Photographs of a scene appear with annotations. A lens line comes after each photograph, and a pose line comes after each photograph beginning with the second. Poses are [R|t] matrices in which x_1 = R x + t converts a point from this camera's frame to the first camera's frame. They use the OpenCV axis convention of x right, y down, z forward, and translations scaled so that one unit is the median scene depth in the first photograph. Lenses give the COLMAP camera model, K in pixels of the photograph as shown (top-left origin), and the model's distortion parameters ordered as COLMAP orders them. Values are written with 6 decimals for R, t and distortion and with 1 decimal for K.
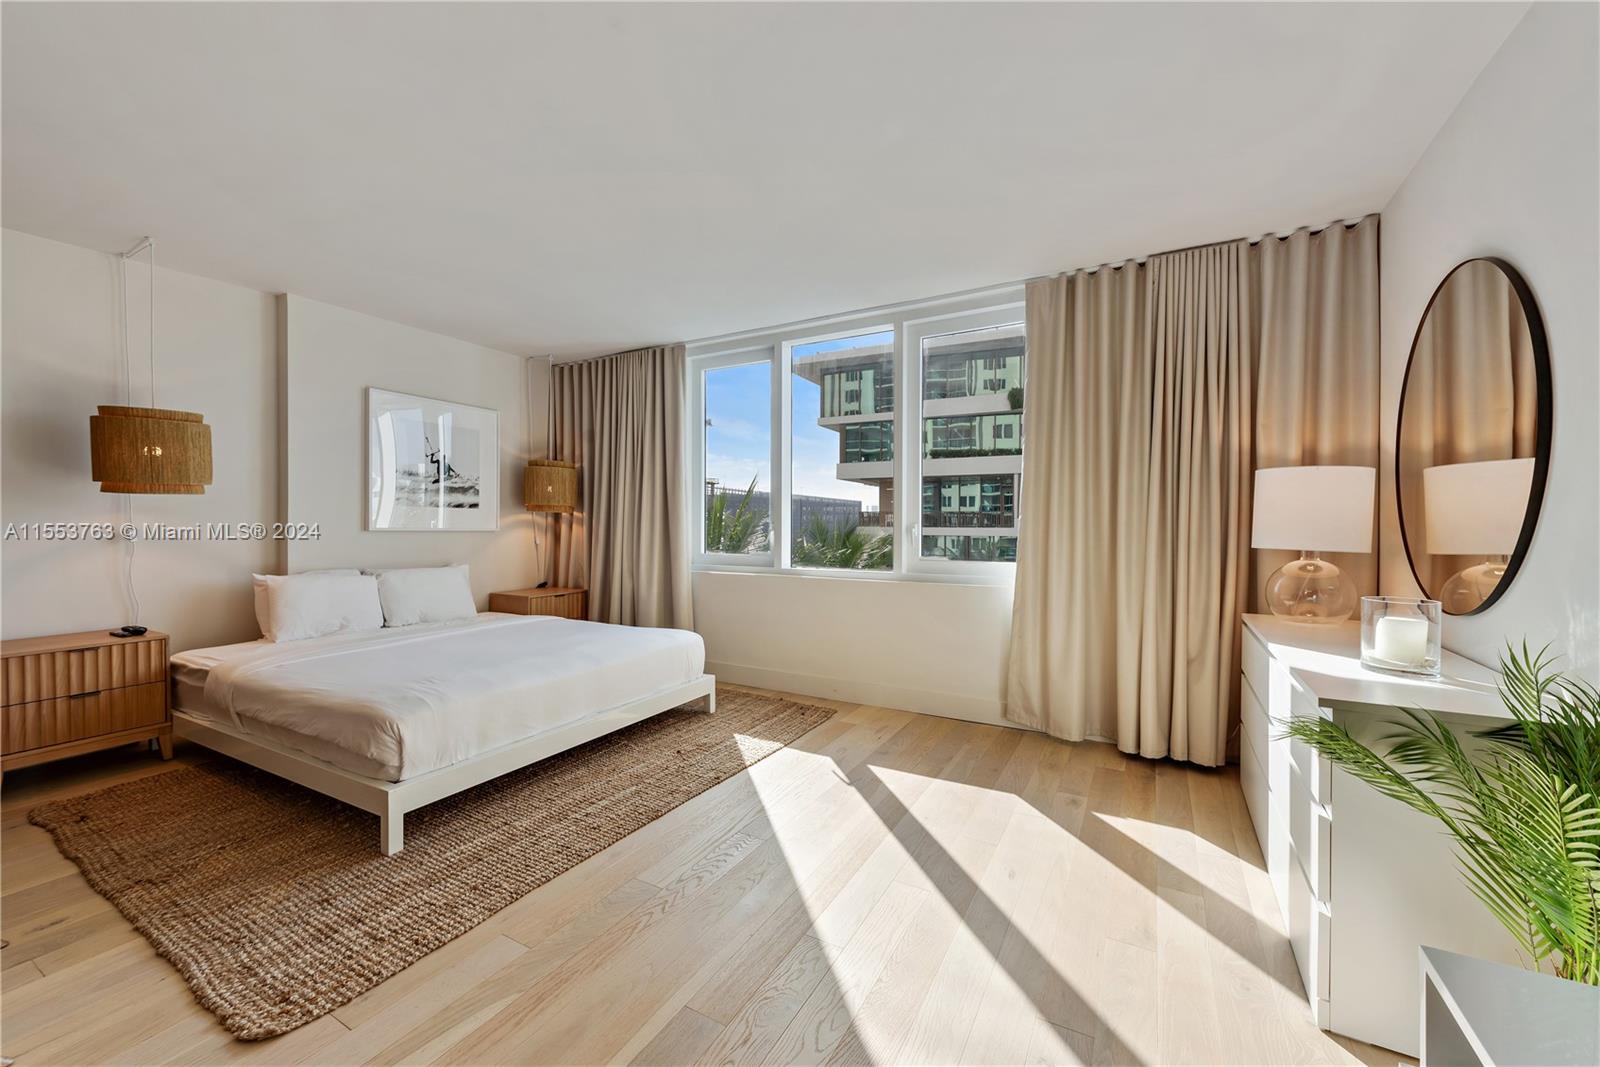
lens RADIAL K [[627.1, 0, 822.5], [0, 627.1, 533.9], [0, 0, 1]] dist [0.001562, 0.000143]
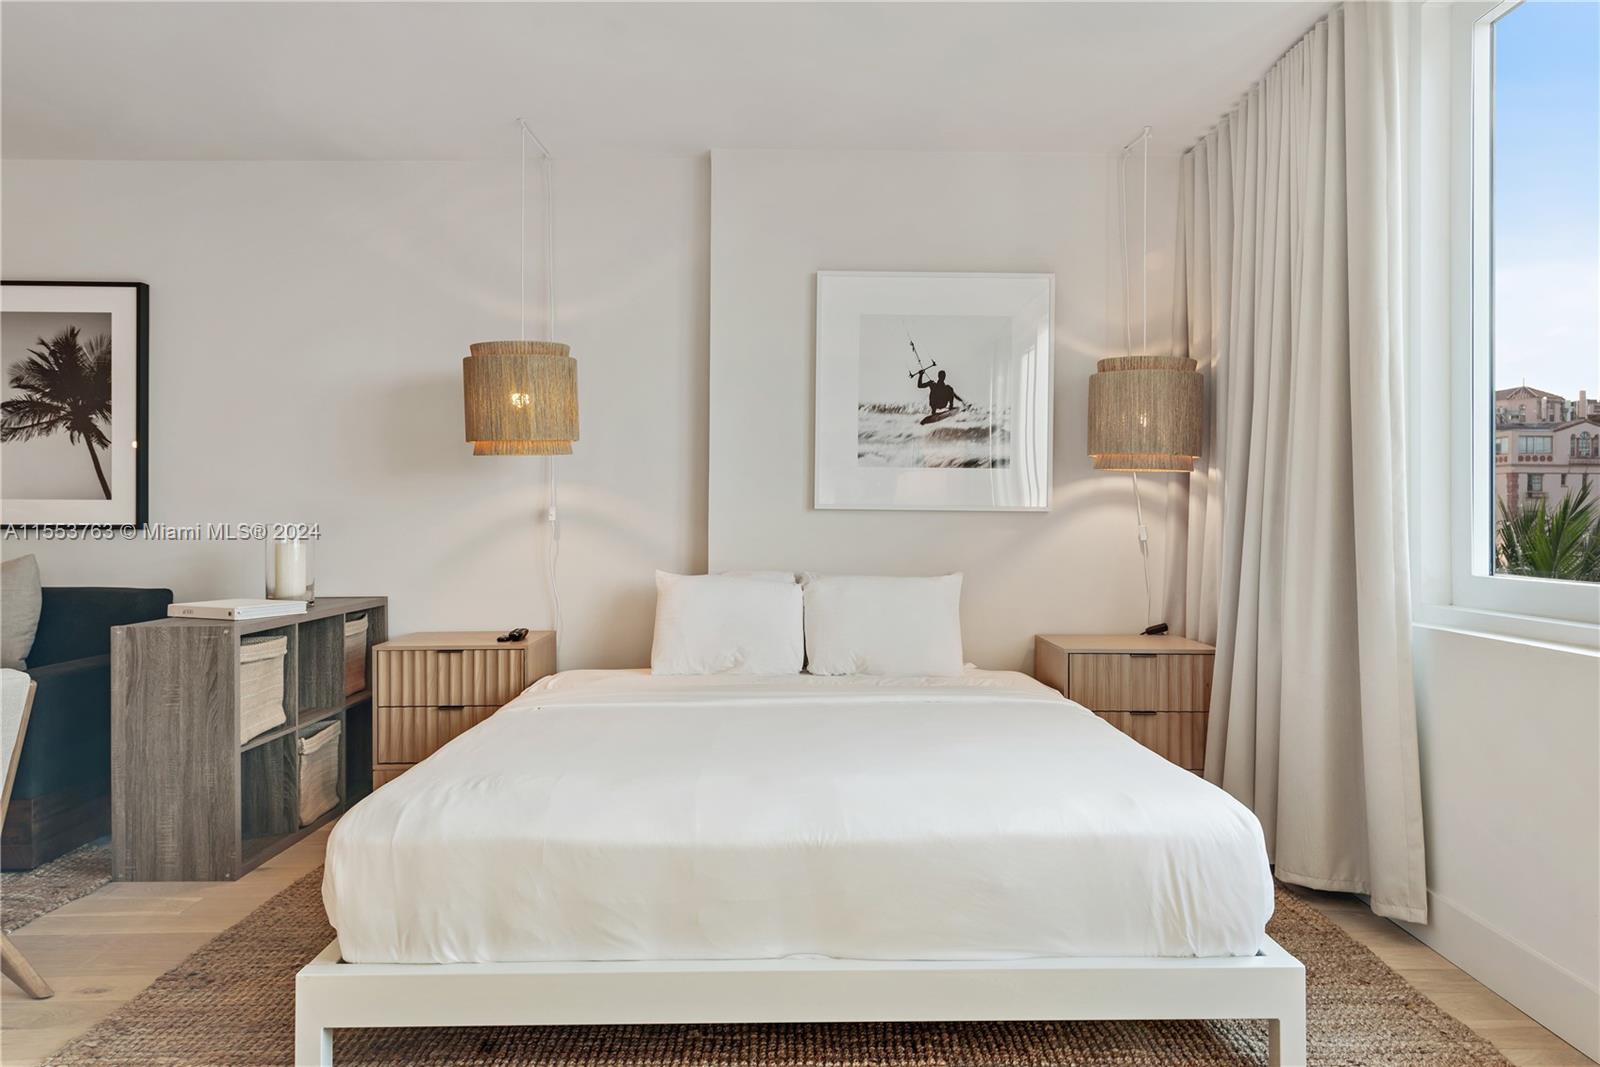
lens RADIAL K [[1050.8, 0, 800.0], [0, 1050.8, 533.5], [0, 0, 1]] dist [0.000231, -0.001463]
pose [[0.482762, 0.007793, -0.875717, 0.152533], [-0.015439, 0.999881, 0.000387, 0.018648], [0.875616, 0.013333, 0.482824, 0.522543]]
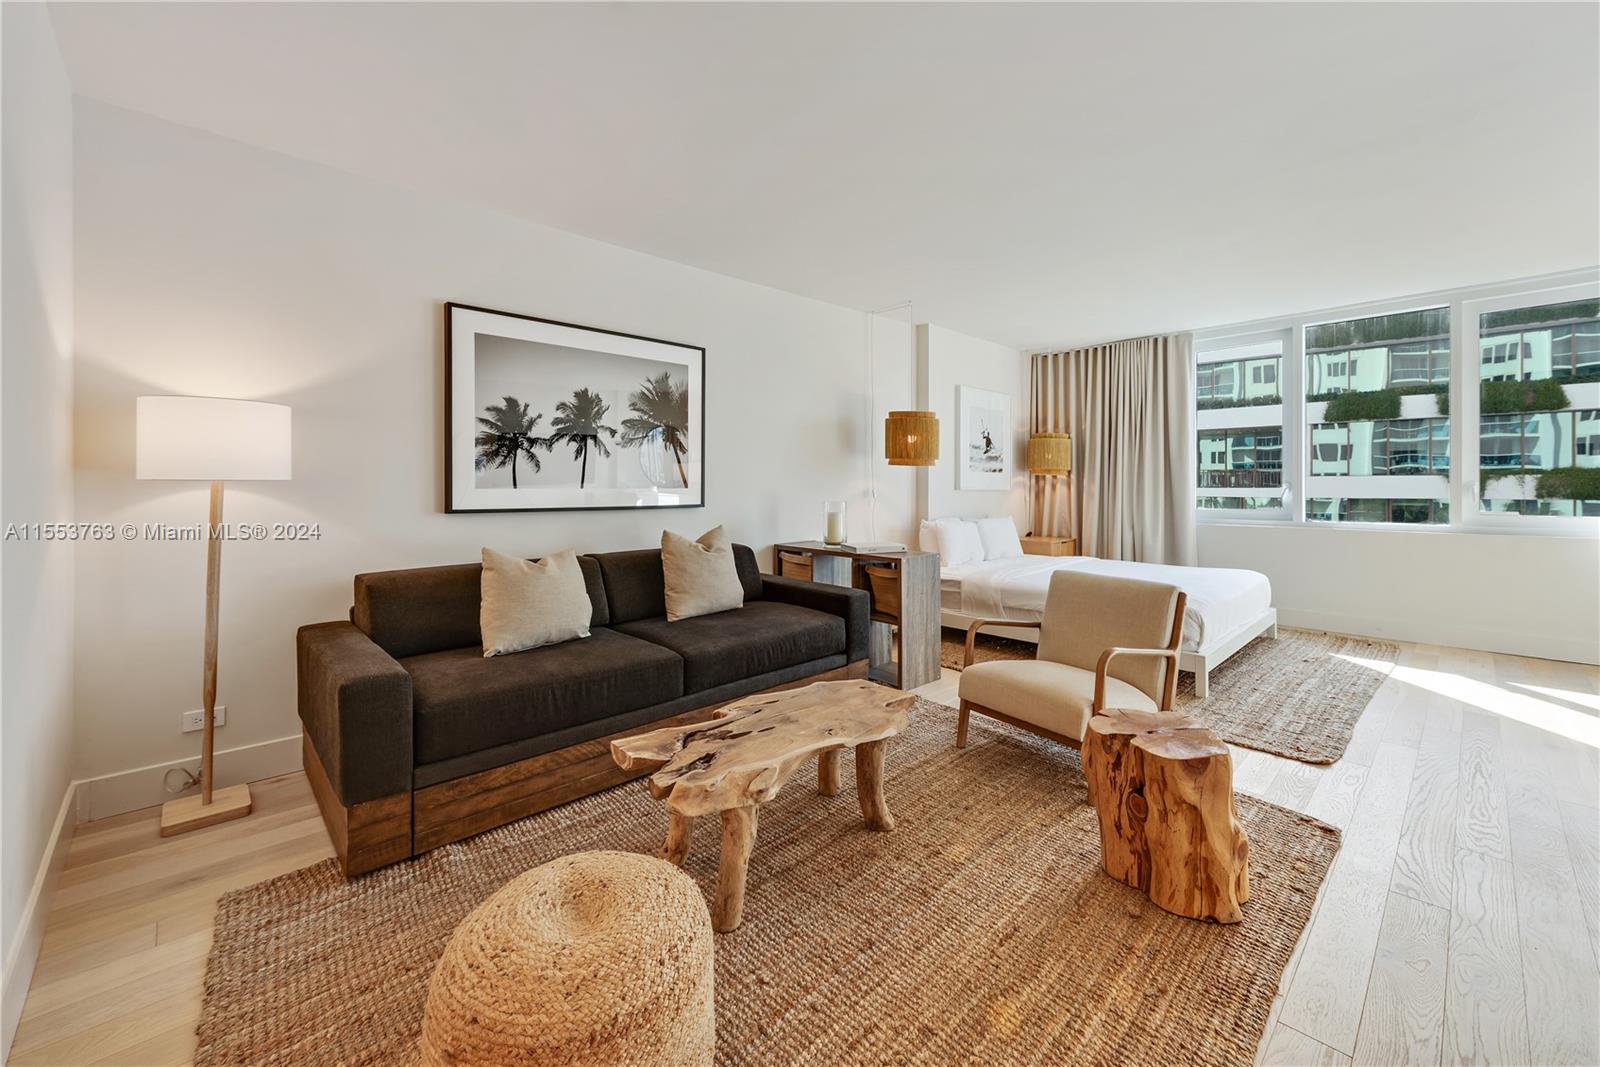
lens RADIAL K [[644.5, 0, 805.4], [0, 644.5, 493.8], [0, 0, 1]] dist [0.000146, -0.000100]
pose [[0.950390, -0.000554, -0.311060, -0.627130], [-0.000116, 0.999998, -0.002137, 0.006664], [0.311060, 0.002067, 0.950388, -0.454477]]
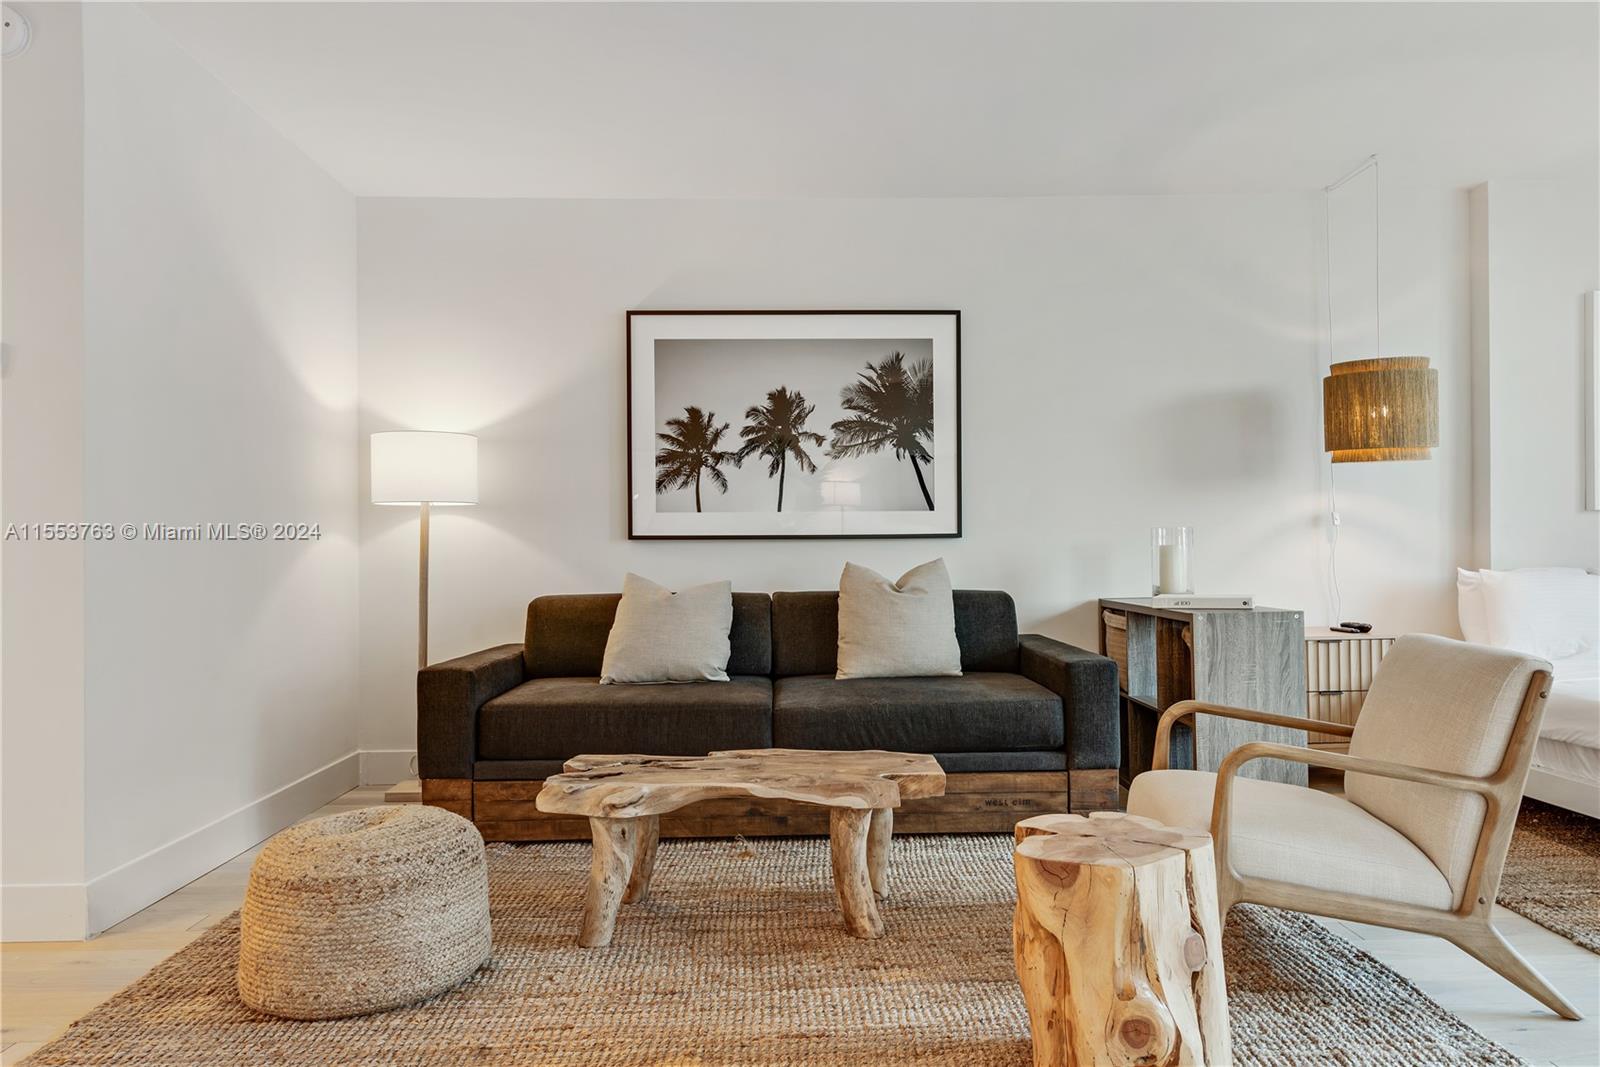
lens RADIAL K [[1082.6, 0, 798.2], [0, 1082.6, 557.5], [0, 0, 1]] dist [0.014122, 0.001895]
pose [[0.492552, -0.008468, -0.870242, -0.150529], [-0.001835, 0.999940, -0.010769, 0.059727], [0.870281, 0.006902, 0.492507, -0.283178]]
